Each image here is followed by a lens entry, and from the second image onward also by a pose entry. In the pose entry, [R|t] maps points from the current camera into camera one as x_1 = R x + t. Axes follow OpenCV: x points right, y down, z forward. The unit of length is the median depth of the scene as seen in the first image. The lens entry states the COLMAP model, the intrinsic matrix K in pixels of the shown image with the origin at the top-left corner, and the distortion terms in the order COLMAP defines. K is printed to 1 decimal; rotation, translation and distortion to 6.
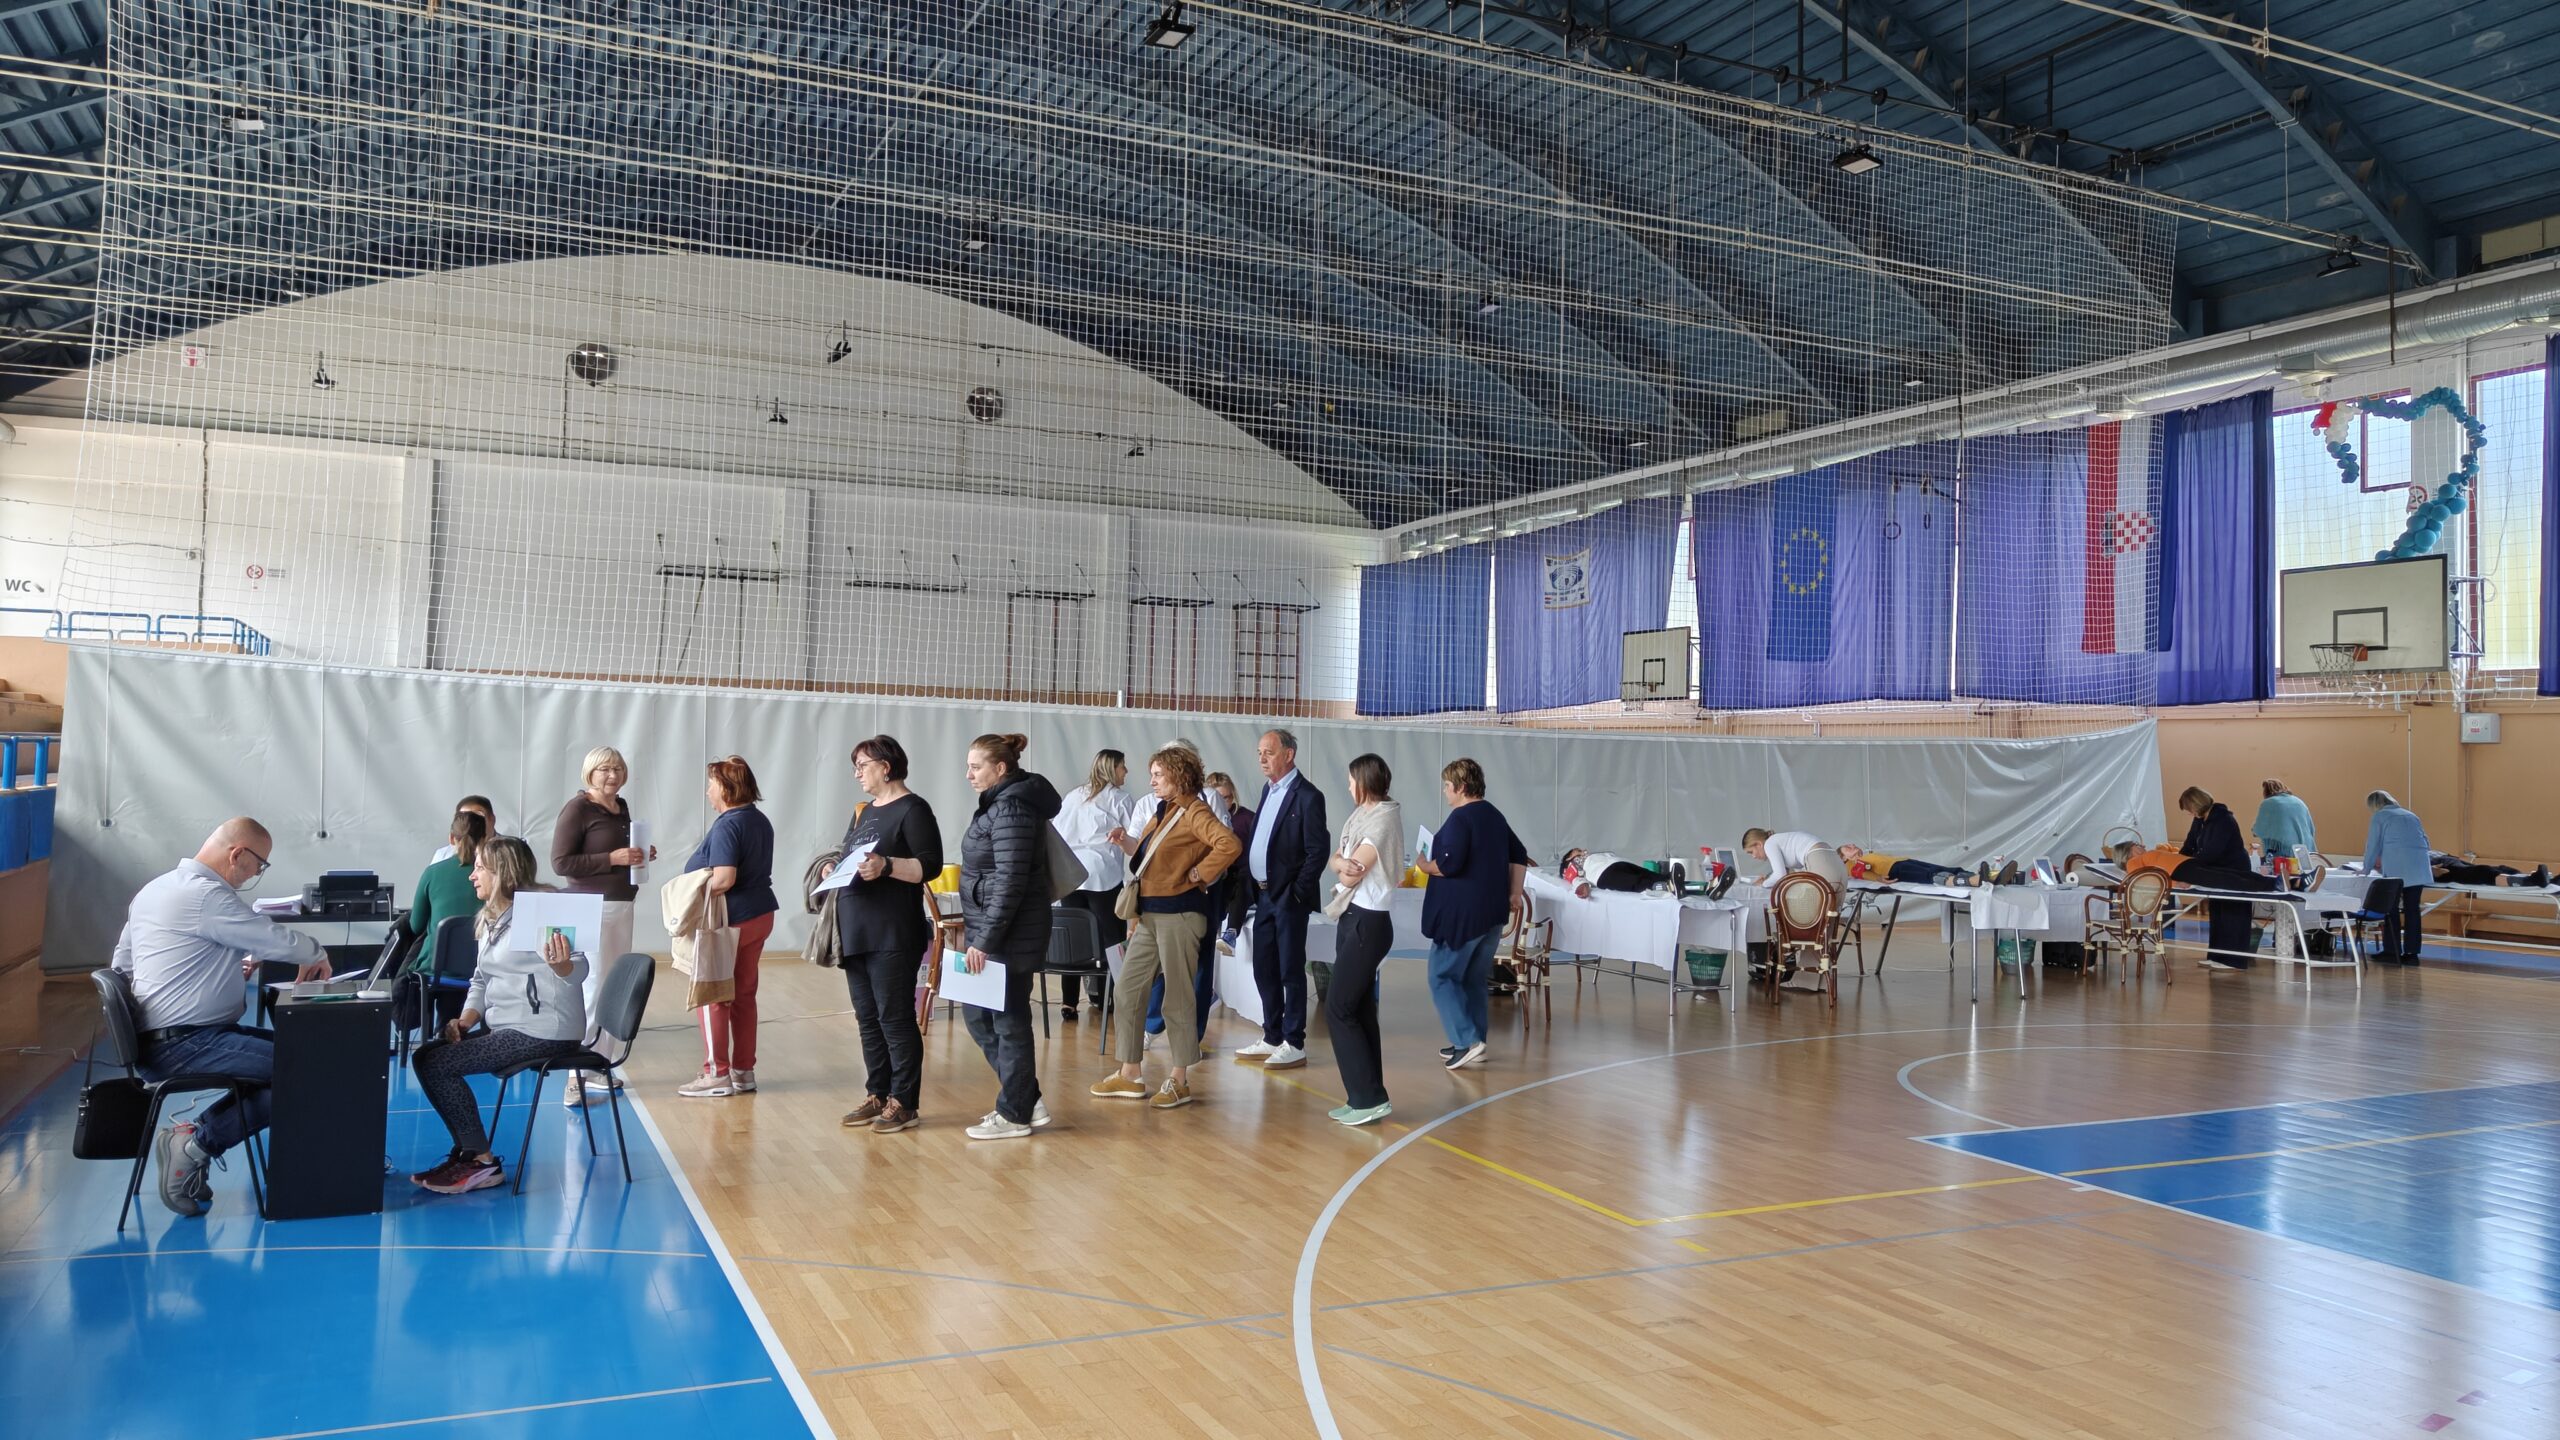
lens RADIAL K [[1753.2, 0, 1280.0], [0, 1753.2, 720.0], [0, 0, 1]] dist [0.008933, -0.000639]
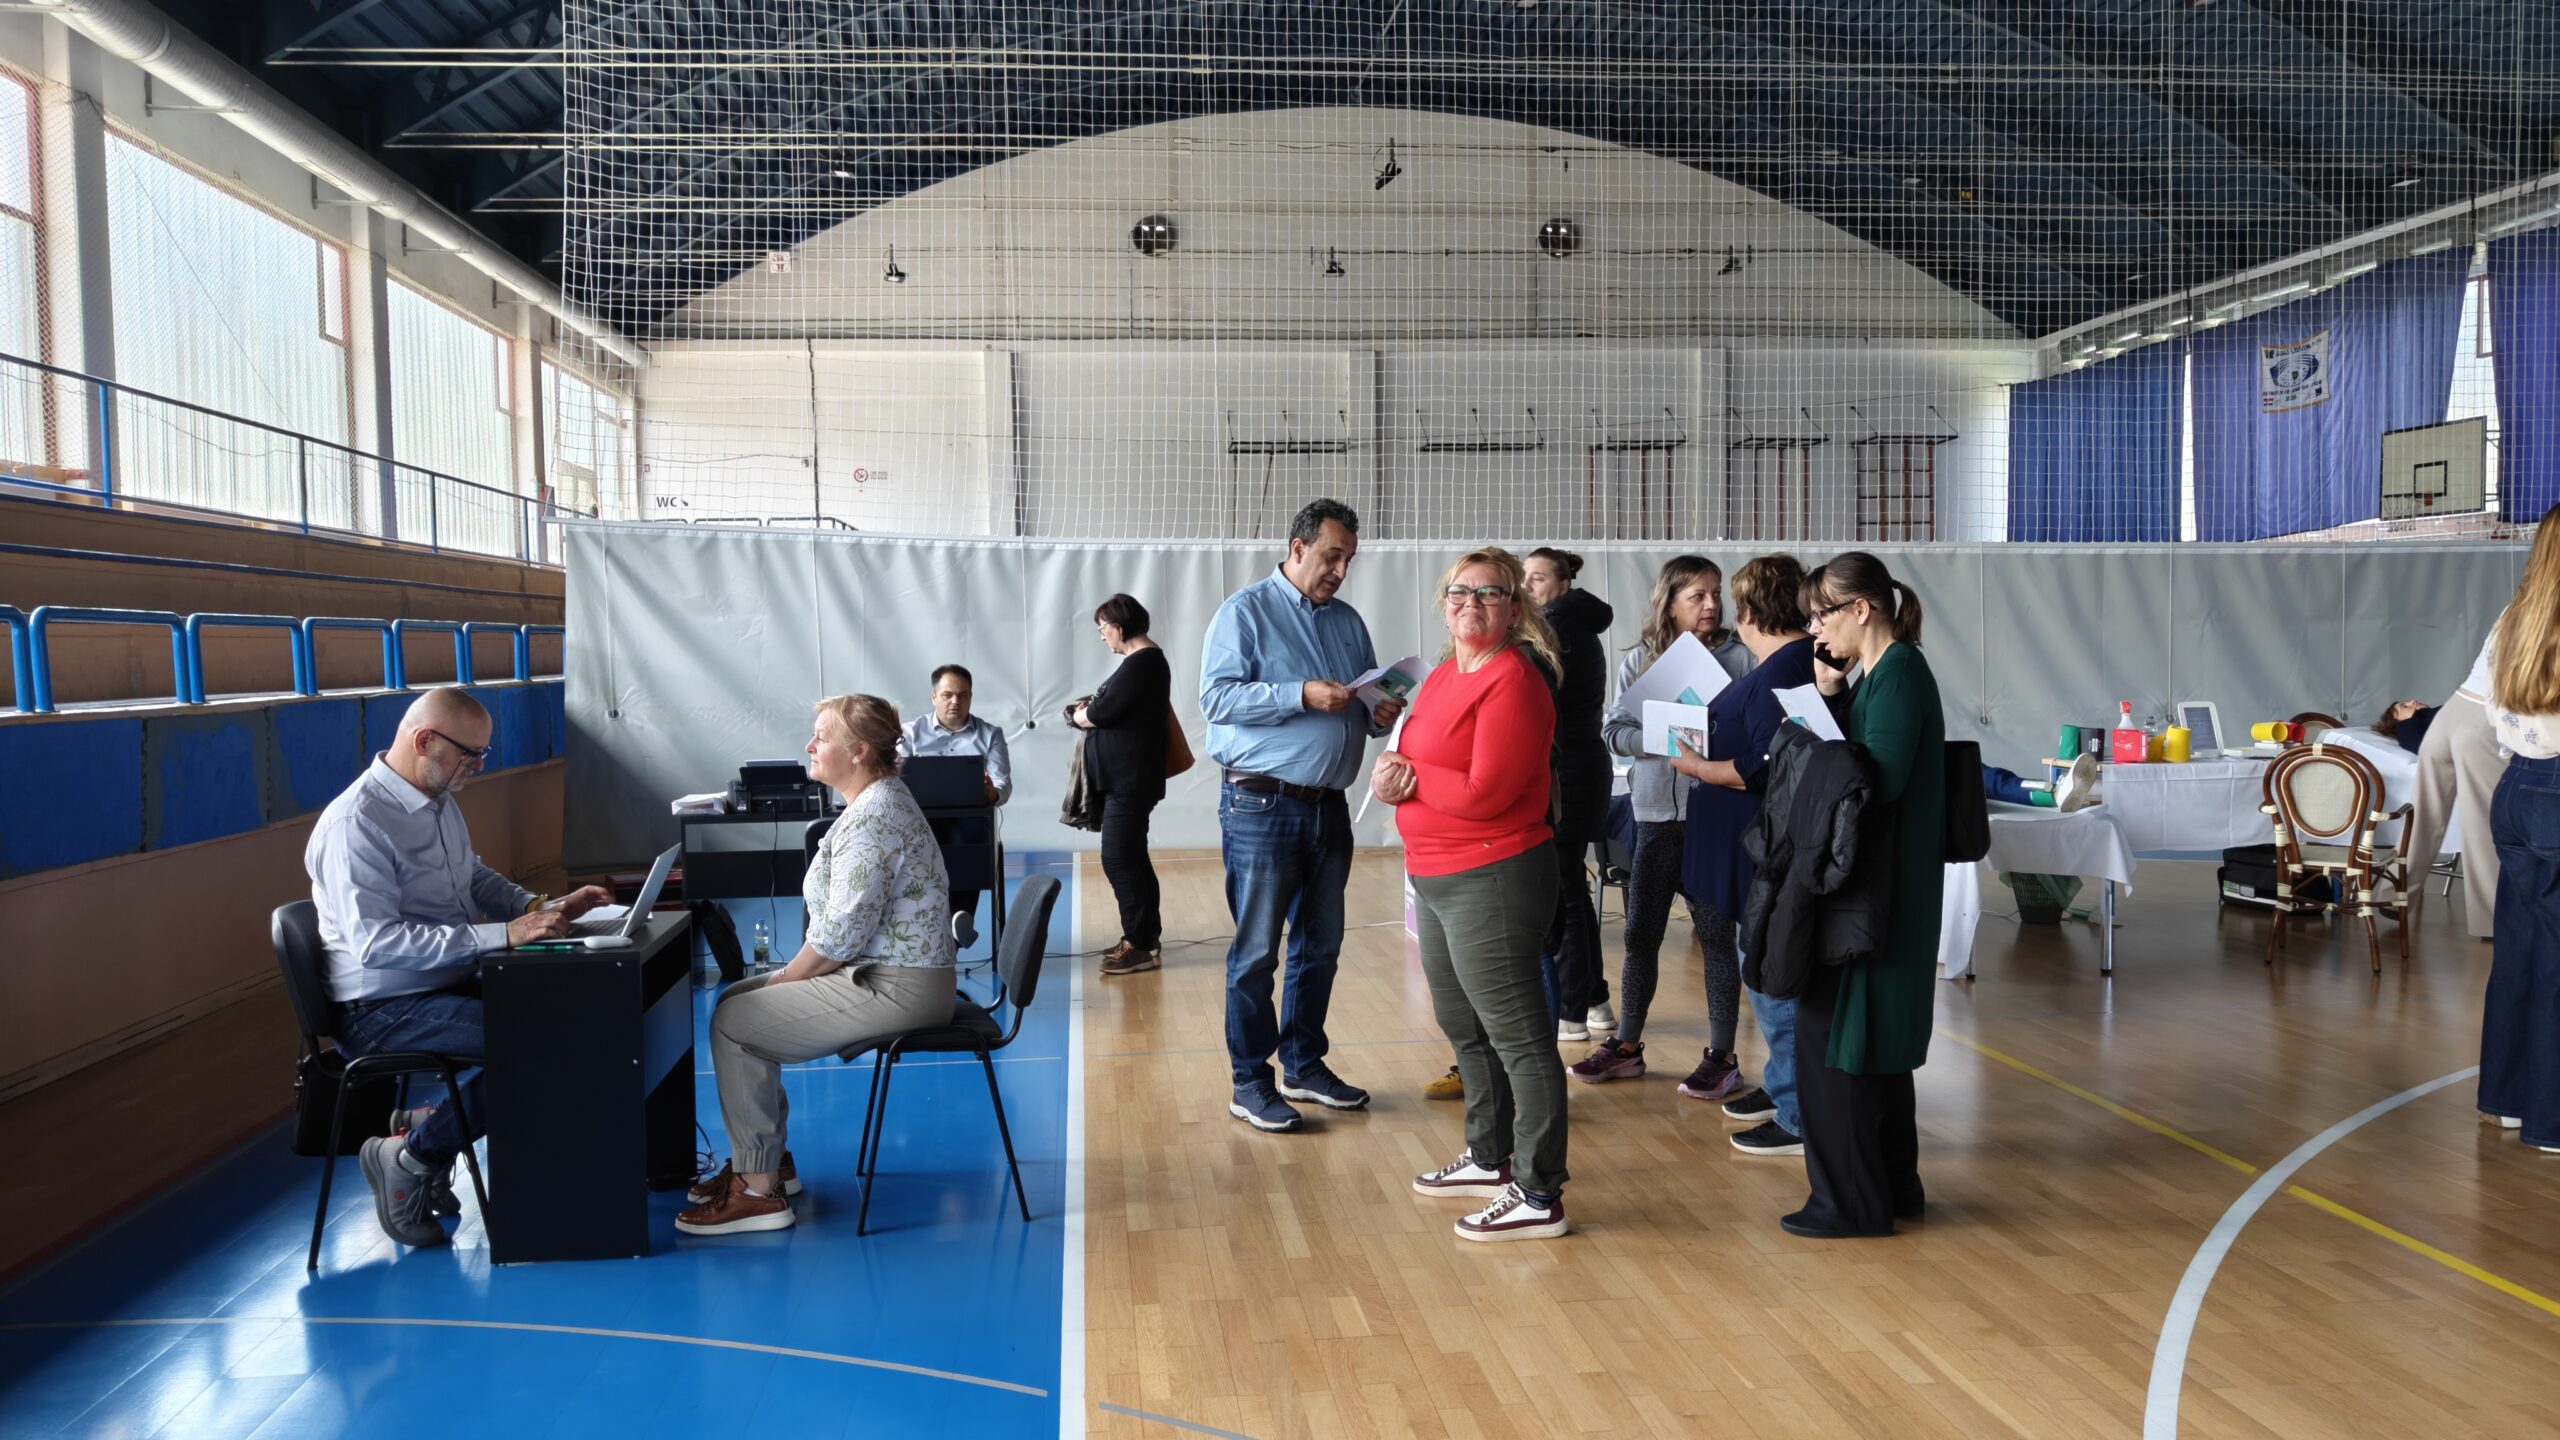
lens RADIAL K [[1774.7, 0, 1280.0], [0, 1774.7, 720.0], [0, 0, 1]] dist [0.007696, -0.004297]
pose [[0.943919, -0.023121, -0.329366, -0.010184], [0.045206, 0.997201, 0.059553, 0.009405], [0.327067, -0.071103, 0.942322, 0.099441]]
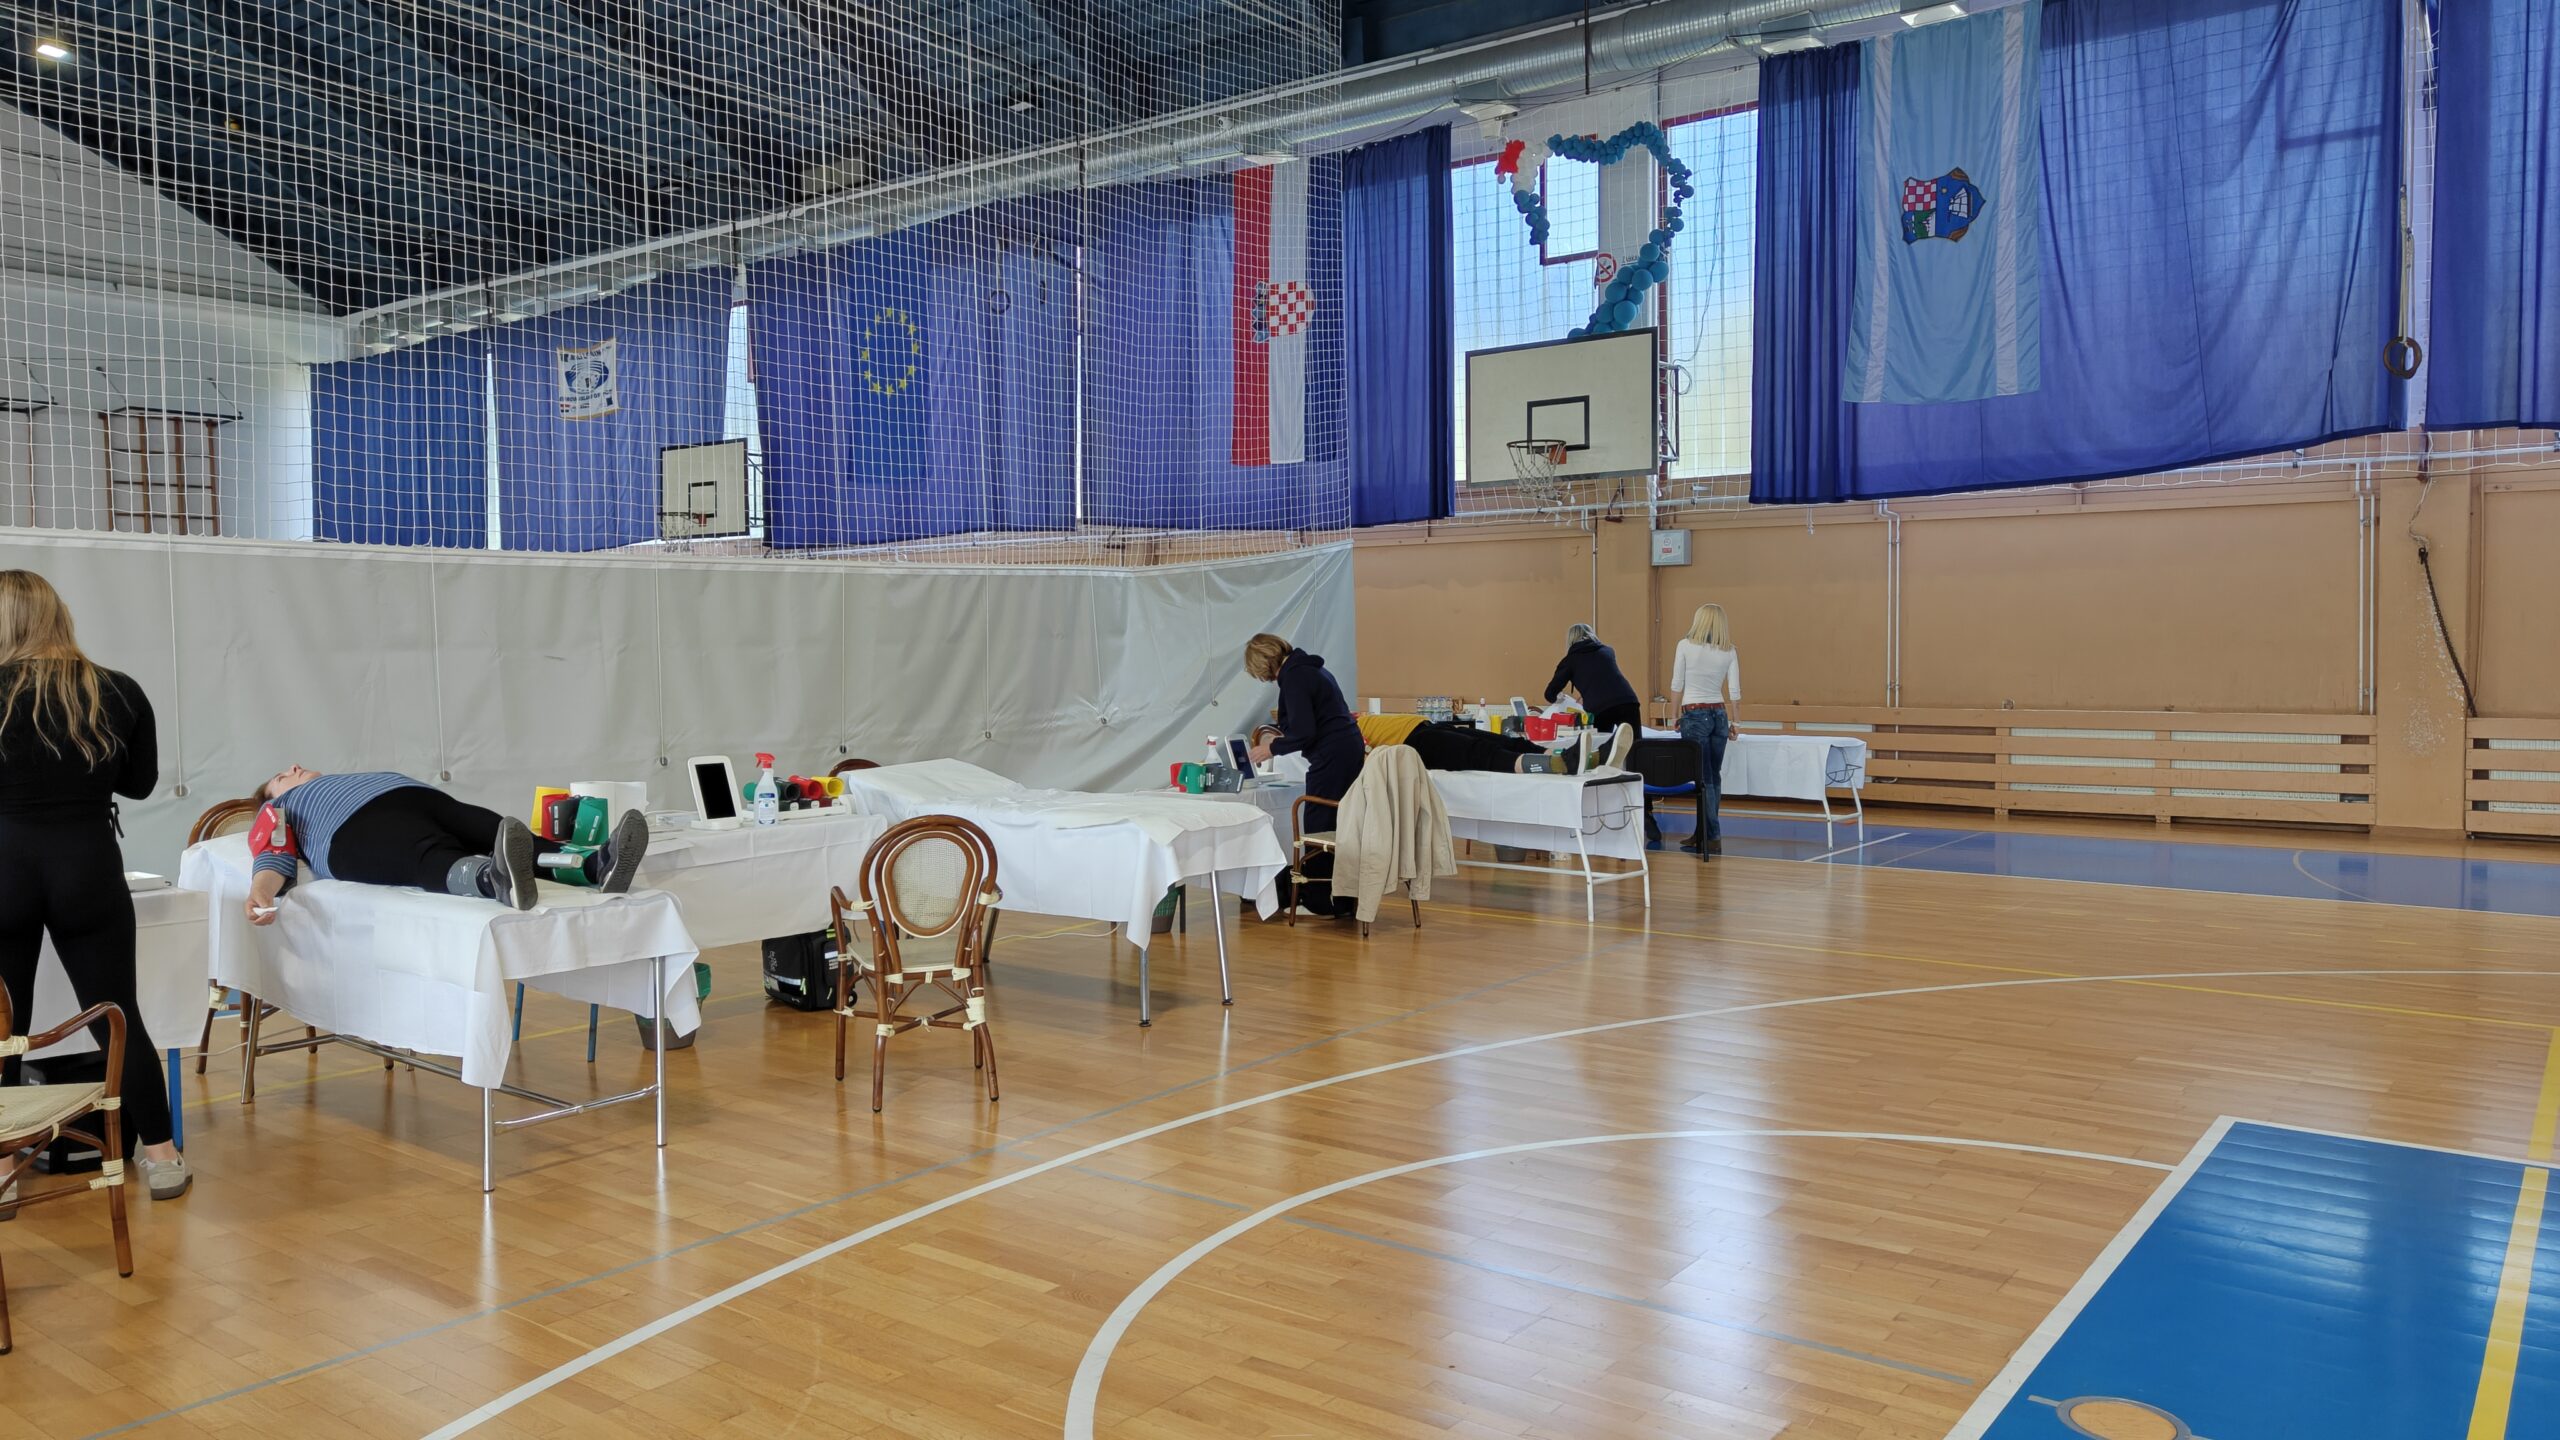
lens RADIAL K [[1750.3, 0, 1222.2], [0, 1750.3, 725.1], [0, 0, 1]] dist [0.010242, 0.001343]
pose [[0.896369, -0.048408, 0.440657, 0.084676], [0.014433, 0.996680, 0.080130, 0.013232], [-0.443073, -0.065466, 0.894092, 0.245747]]
